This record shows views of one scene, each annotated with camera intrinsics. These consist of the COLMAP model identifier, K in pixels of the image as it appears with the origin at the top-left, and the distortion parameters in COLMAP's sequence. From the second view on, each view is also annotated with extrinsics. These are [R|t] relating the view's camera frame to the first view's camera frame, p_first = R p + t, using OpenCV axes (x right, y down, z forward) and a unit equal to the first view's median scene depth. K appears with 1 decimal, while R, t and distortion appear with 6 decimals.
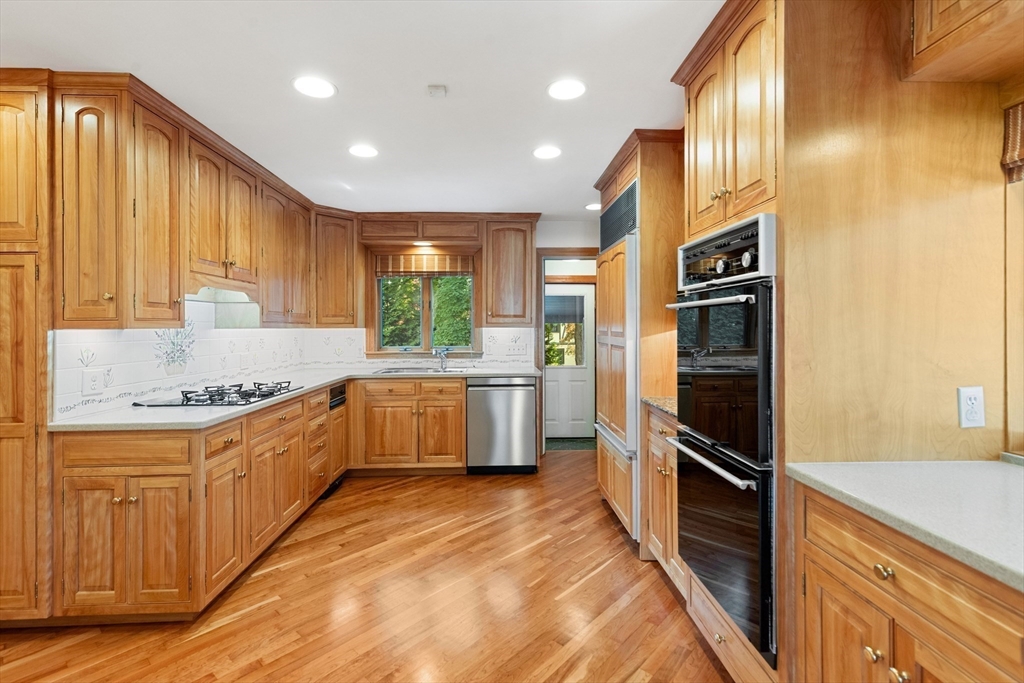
lens RADIAL K [[468.5, 0, 513.6], [0, 468.5, 324.3], [0, 0, 1]] dist [0.001567, 0.000026]
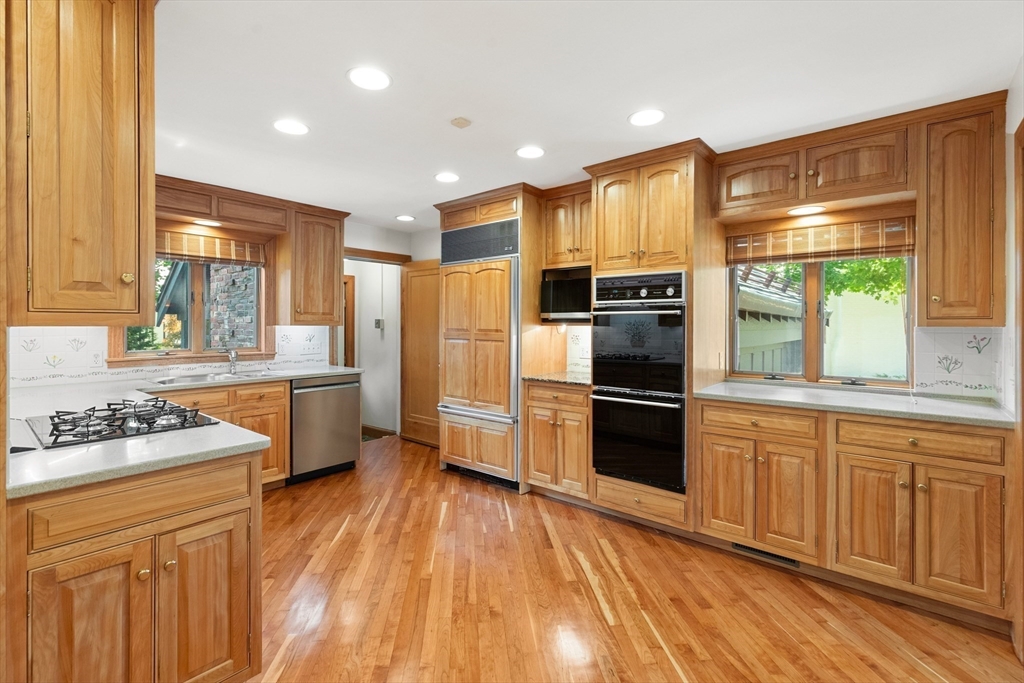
lens RADIAL K [[460.9, 0, 514.3], [0, 460.9, 323.2], [0, 0, 1]] dist [0.004042, -0.000099]
pose [[0.673635, 0.007417, 0.739027, -0.719264], [-0.008109, 0.999964, -0.002644, 0.001964], [-0.739020, -0.004212, 0.673670, 0.098988]]
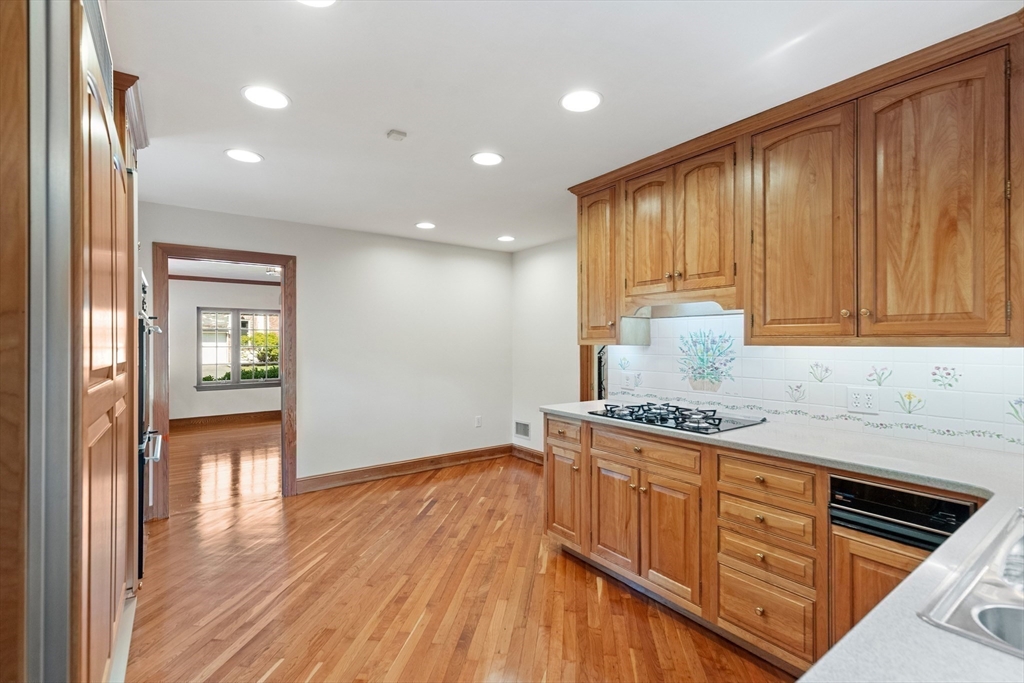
lens RADIAL K [[458.9, 0, 512.0], [0, 458.9, 341.5], [0, 0, 1]] dist [0.000587, 0.000013]
pose [[-0.830457, 0.000111, -0.557082, 0.172997], [0.004626, 0.999967, -0.006697, 0.006377], [0.557063, -0.008139, -0.830430, 1.632369]]
